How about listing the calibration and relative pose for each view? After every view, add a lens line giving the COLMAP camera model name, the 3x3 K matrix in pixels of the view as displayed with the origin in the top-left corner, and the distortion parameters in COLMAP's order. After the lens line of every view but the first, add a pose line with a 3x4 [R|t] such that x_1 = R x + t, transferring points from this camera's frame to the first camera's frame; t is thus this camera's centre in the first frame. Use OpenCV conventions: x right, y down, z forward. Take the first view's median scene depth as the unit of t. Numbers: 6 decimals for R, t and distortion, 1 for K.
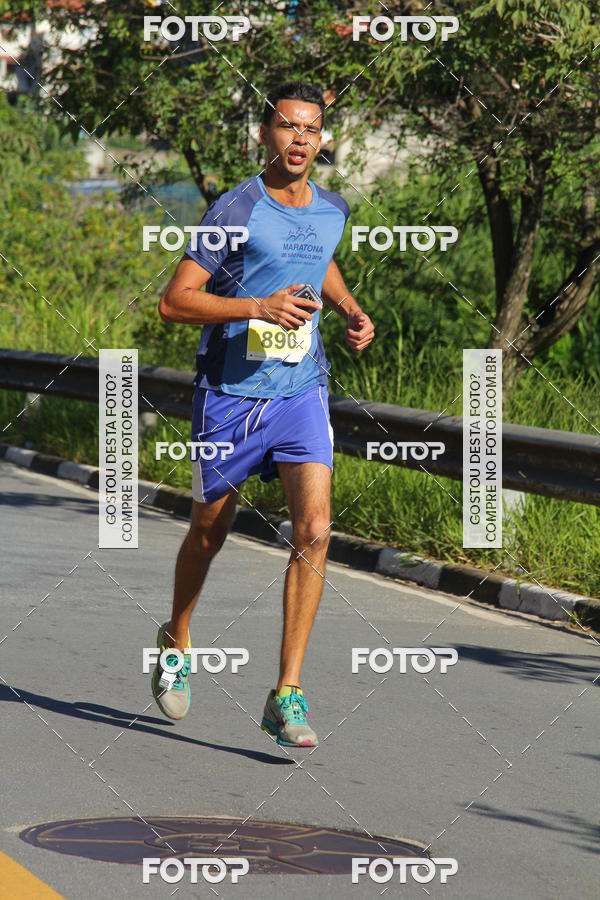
lens RADIAL K [[4912.3, 0, 290.7], [0, 4912.3, 445.5], [0, 0, 1]] dist [1.144230, 0.000000]
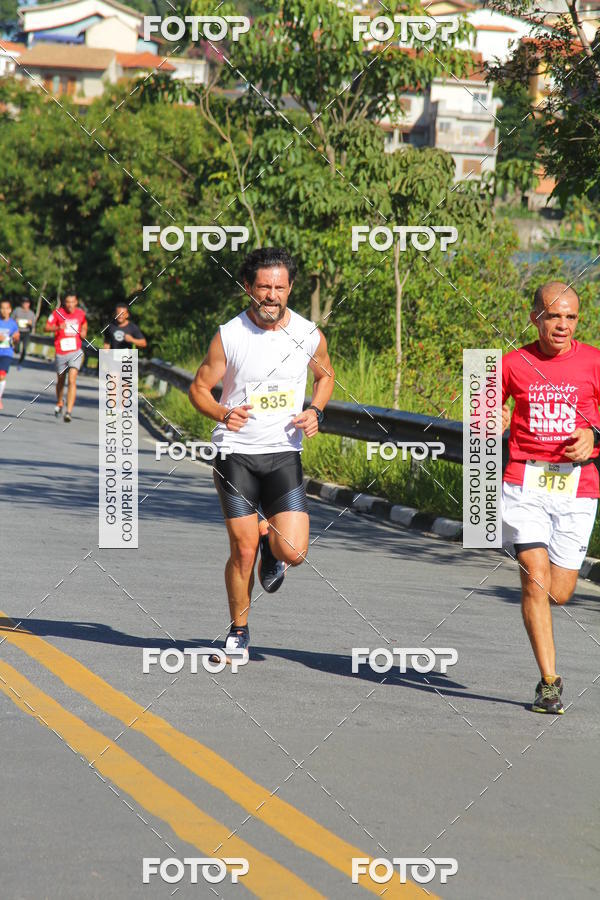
lens RADIAL K [[4912.3, 0, 296.3], [0, 4912.3, 473.2], [0, 0, 1]] dist [1.144230, 0.000000]
pose [[0.997022, 0.012857, -0.076039, -0.027346], [-0.013487, 0.999879, -0.007788, -0.003785], [0.075929, 0.008790, 0.997074, 0.085903]]
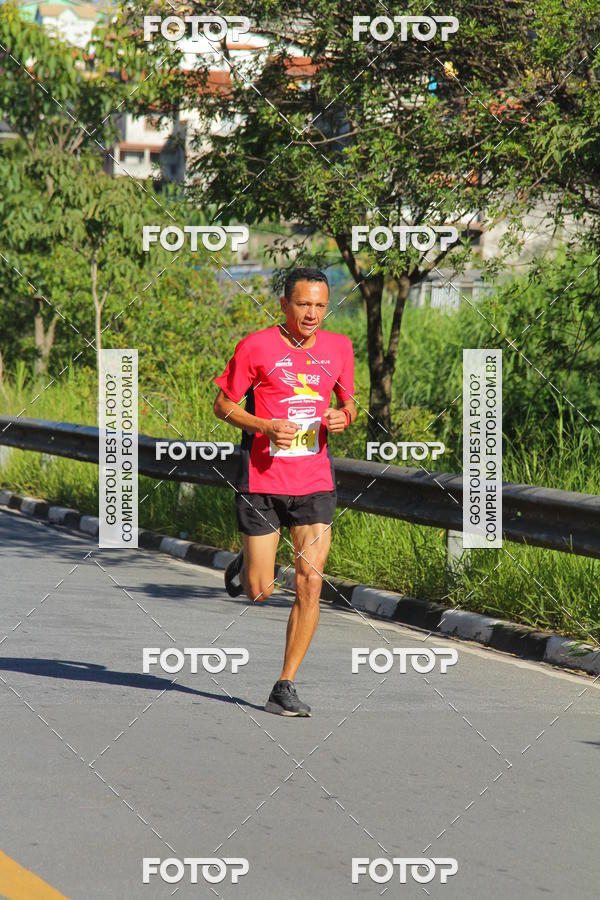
lens RADIAL K [[4912.3, 0, 290.7], [0, 4912.3, 448.1], [0, 0, 1]] dist [1.144230, 0.000000]
pose [[0.999381, -0.018868, -0.029691, -0.002479], [0.018382, 0.999694, -0.016538, -0.001018], [0.029994, 0.015982, 0.999422, 0.016619]]
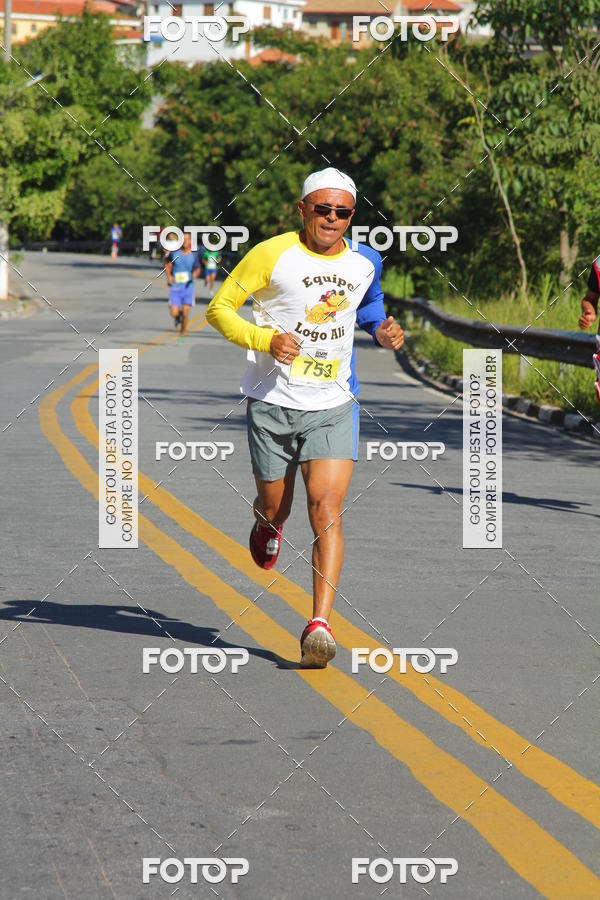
lens RADIAL K [[4912.3, 0, 304.2], [0, 4912.3, 450.1], [0, 0, 1]] dist [1.144230, 0.000000]
pose [[0.990478, -0.022023, -0.135896, 0.007736], [0.022130, 0.999755, -0.000724, 0.001139], [0.135879, -0.002290, 0.990723, -0.030893]]
